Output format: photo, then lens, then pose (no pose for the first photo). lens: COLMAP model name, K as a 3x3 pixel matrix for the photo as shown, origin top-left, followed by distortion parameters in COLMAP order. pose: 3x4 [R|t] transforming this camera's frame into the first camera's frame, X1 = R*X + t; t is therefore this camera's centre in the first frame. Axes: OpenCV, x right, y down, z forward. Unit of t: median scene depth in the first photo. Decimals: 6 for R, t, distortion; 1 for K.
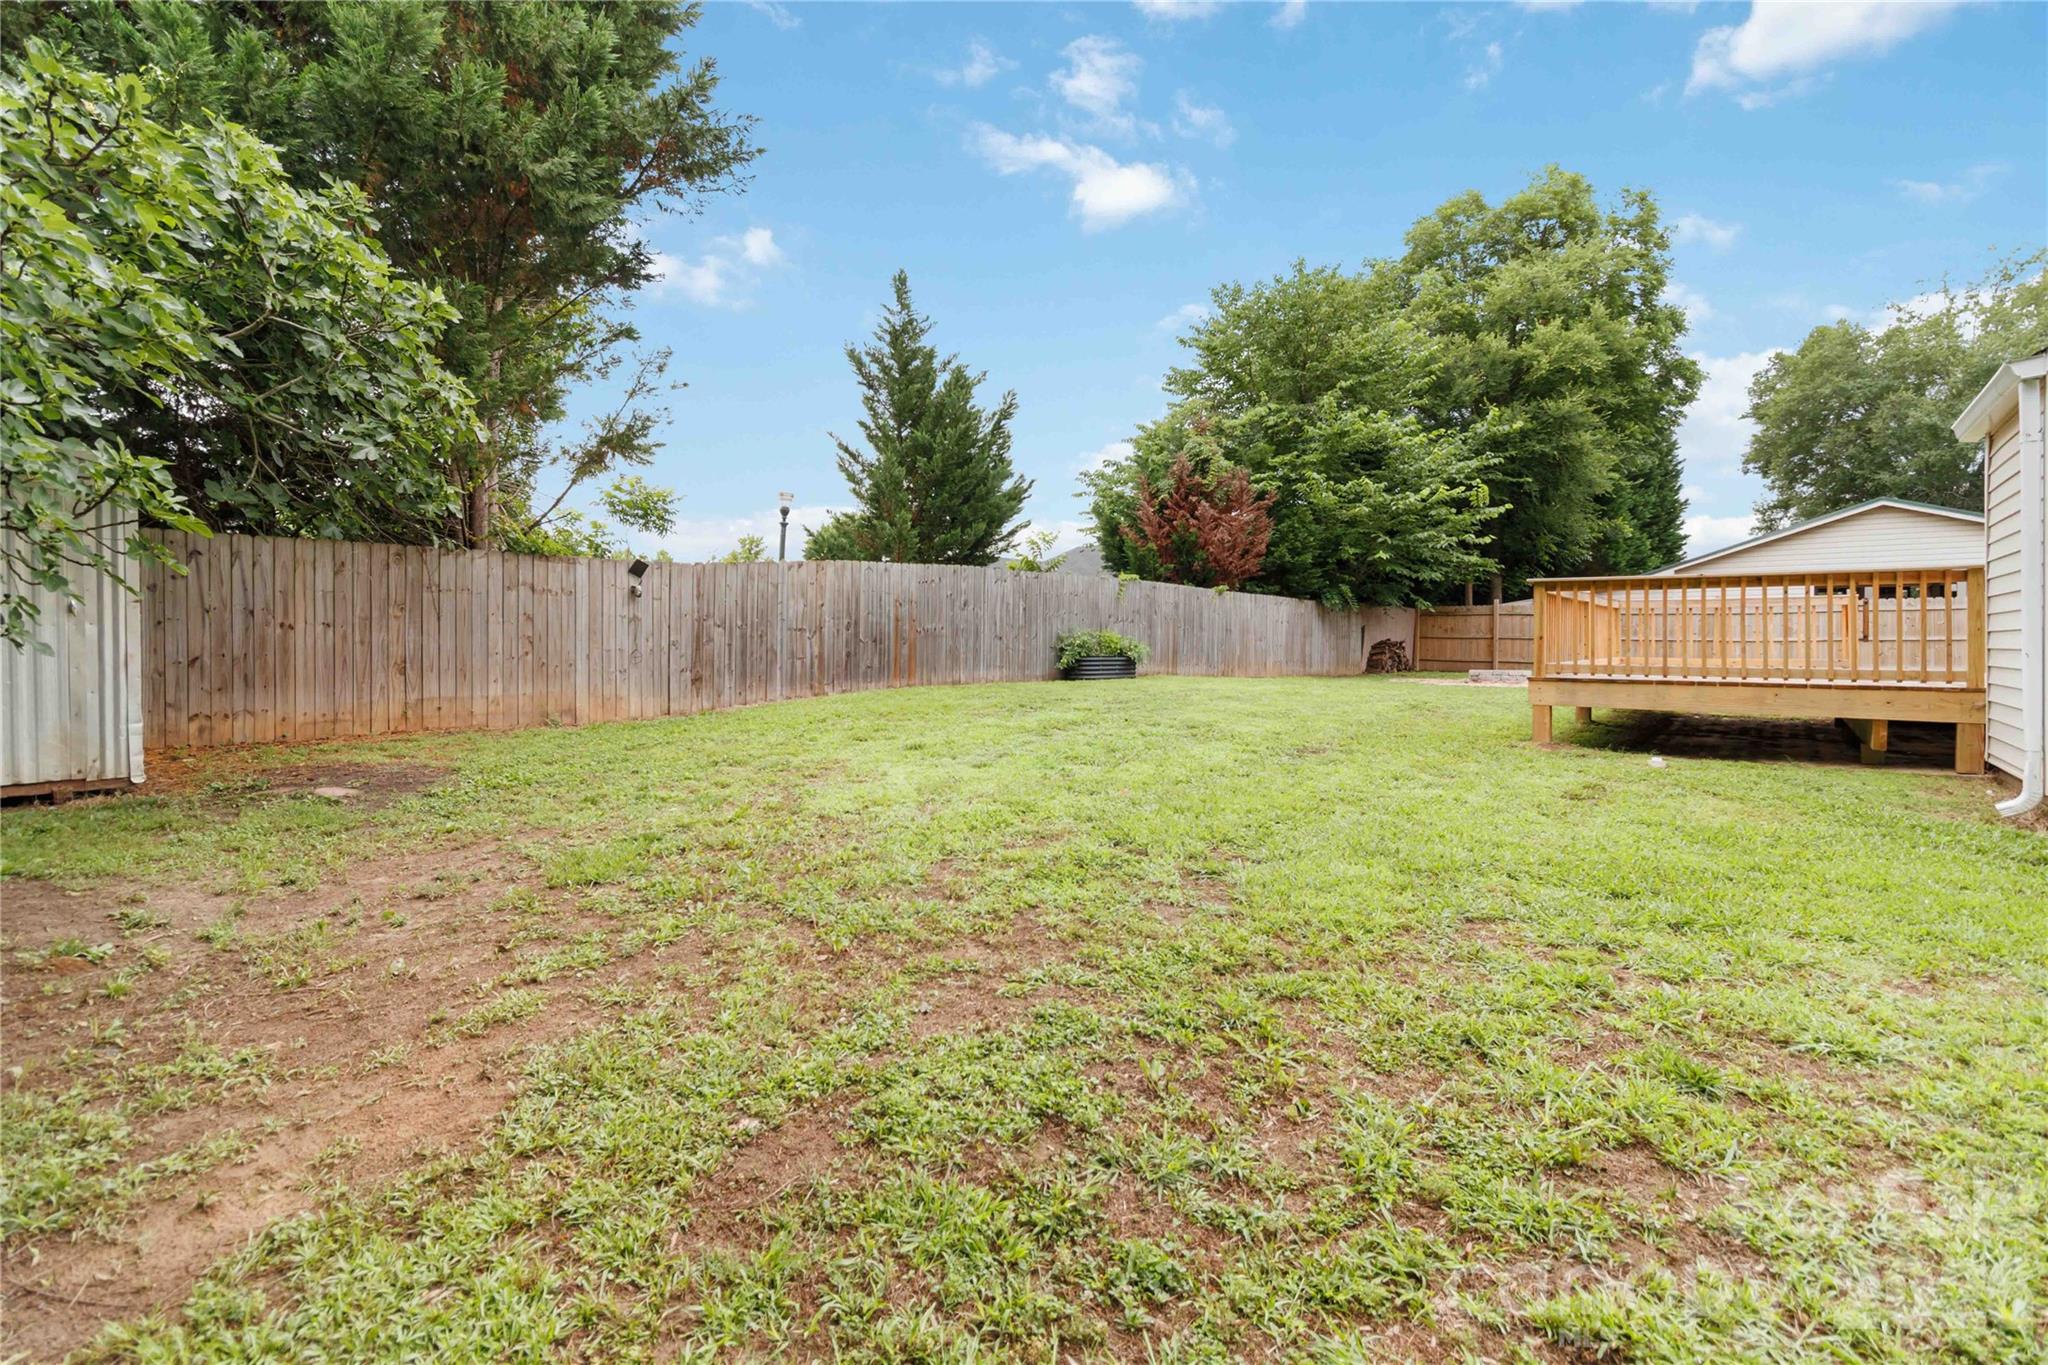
lens RADIAL K [[939.4, 0, 1024.0], [0, 939.4, 682.5], [0, 0, 1]] dist [0.004261, 0.000350]
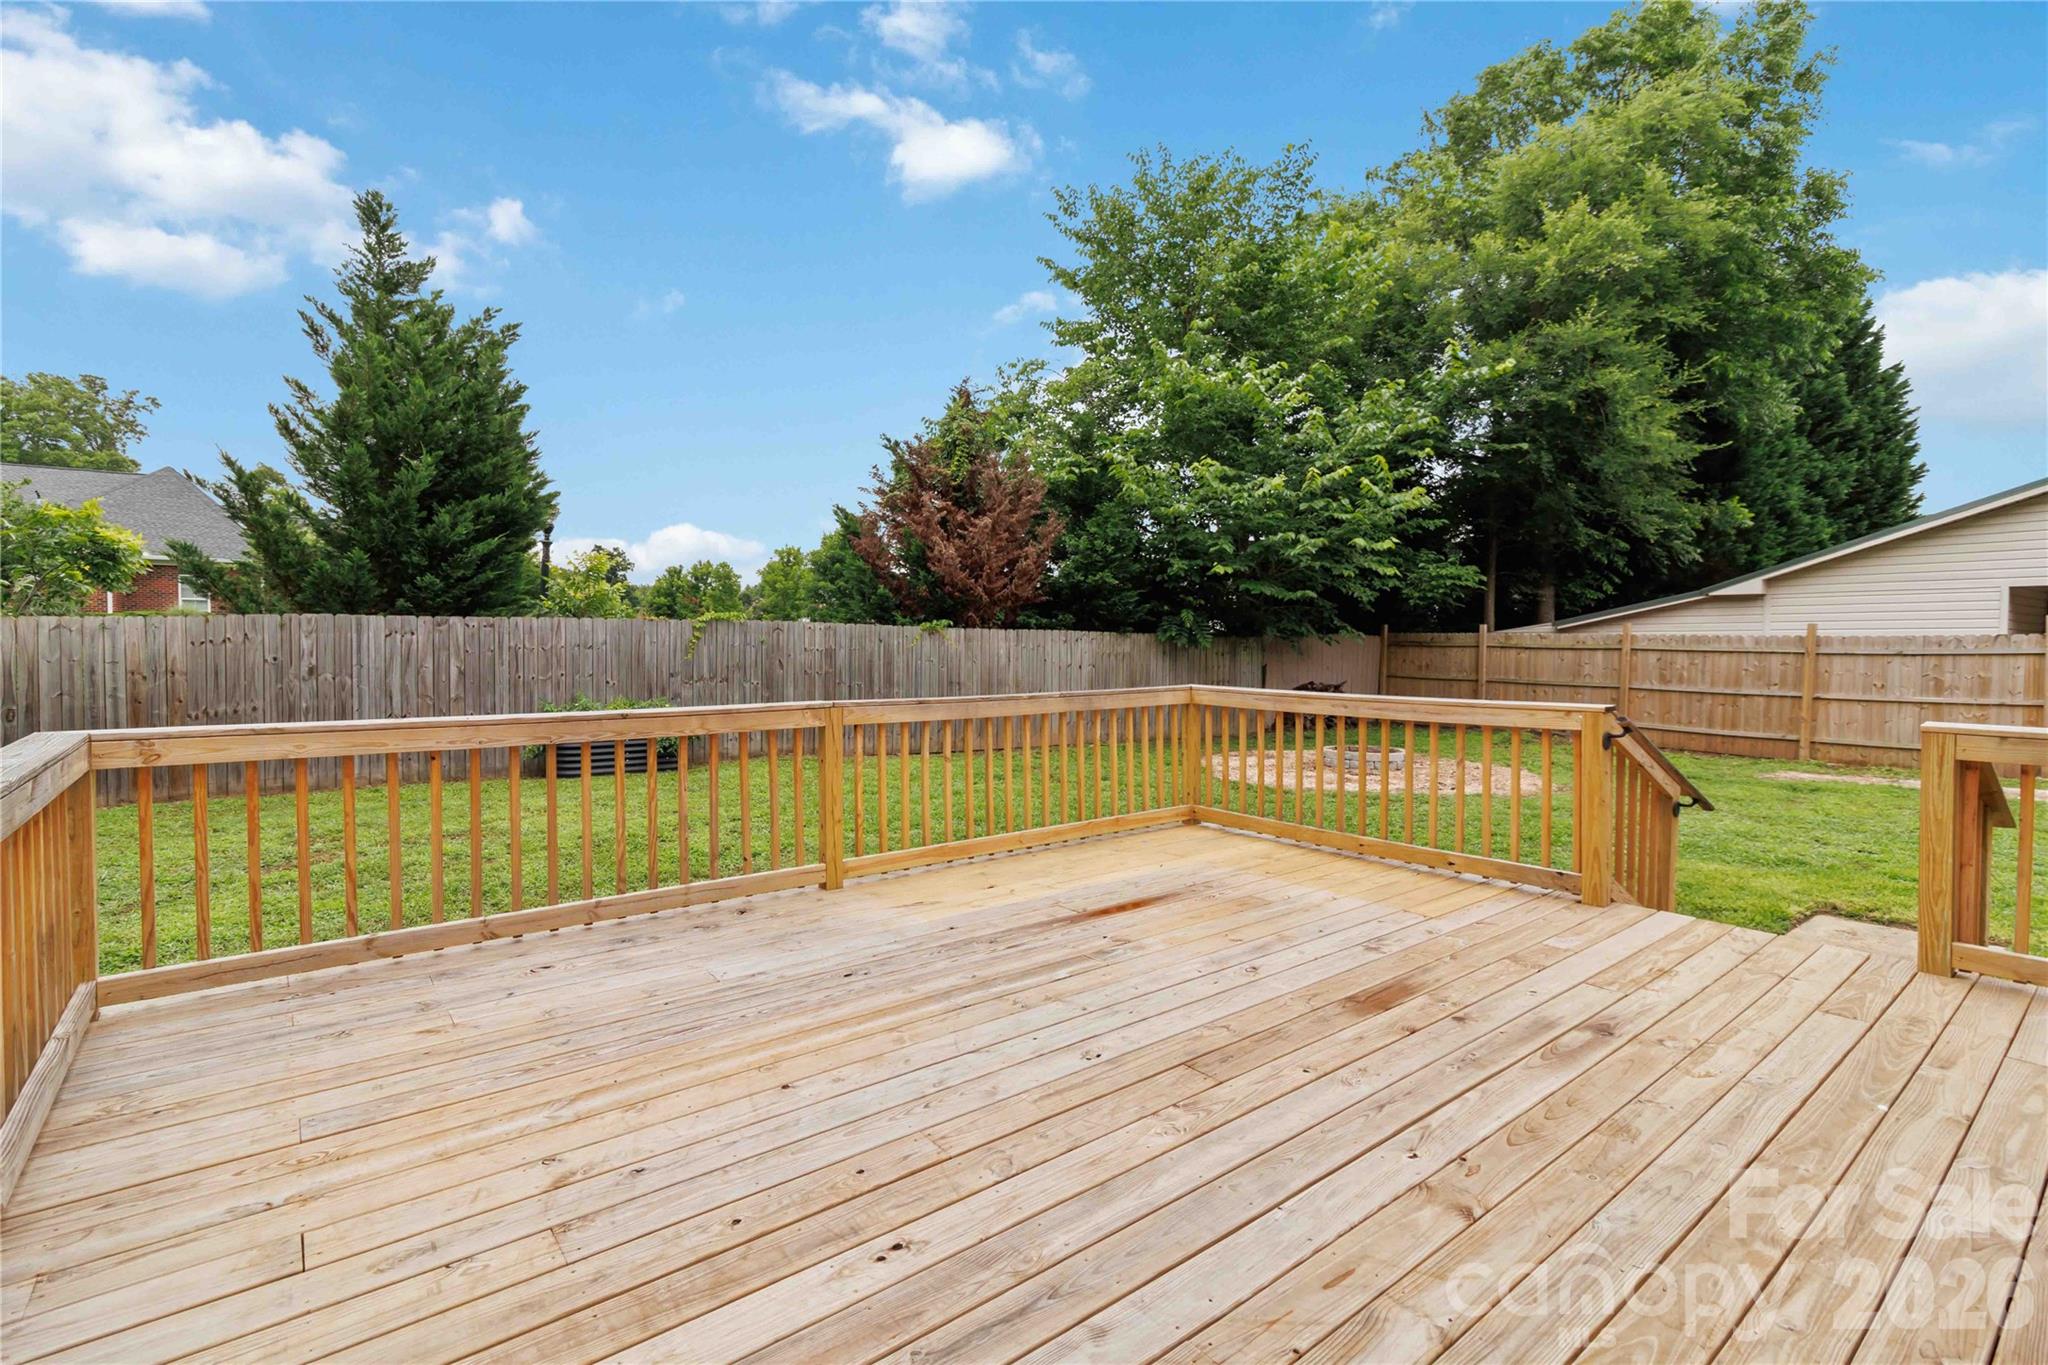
lens RADIAL K [[922.1, 0, 1024.0], [0, 922.1, 682.5], [0, 0, 1]] dist [0.002792, 0.000197]
pose [[0.975417, 0.000377, -0.220367, 0.333044], [-0.002479, 0.999954, -0.009264, -0.041038], [0.220354, 0.009583, 0.975373, 0.286437]]
